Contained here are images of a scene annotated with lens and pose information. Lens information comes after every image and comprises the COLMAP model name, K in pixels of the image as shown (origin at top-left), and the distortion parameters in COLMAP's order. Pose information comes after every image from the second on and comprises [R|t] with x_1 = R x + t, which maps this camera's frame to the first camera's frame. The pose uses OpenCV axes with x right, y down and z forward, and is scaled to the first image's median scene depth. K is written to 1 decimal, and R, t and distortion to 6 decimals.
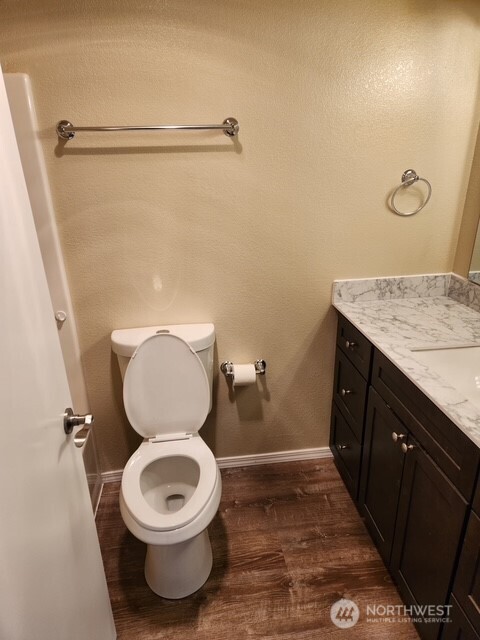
lens RADIAL K [[420.7, 0, 236.7], [0, 420.7, 321.7], [0, 0, 1]] dist [0.037944, -0.024098]
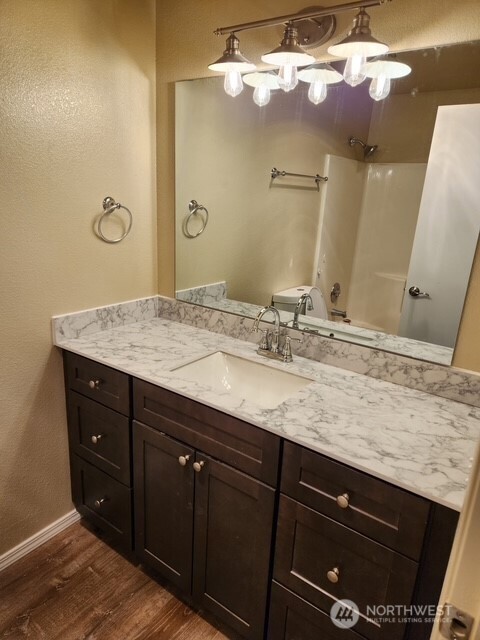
lens RADIAL K [[420.7, 0, 239.2], [0, 420.7, 320.4], [0, 0, 1]] dist [0.037944, -0.024098]
pose [[0.672481, -0.147923, 0.725181, -0.141415], [0.208172, 0.978071, 0.006463, -0.017048], [-0.710234, 0.146616, 0.688528, 0.134382]]
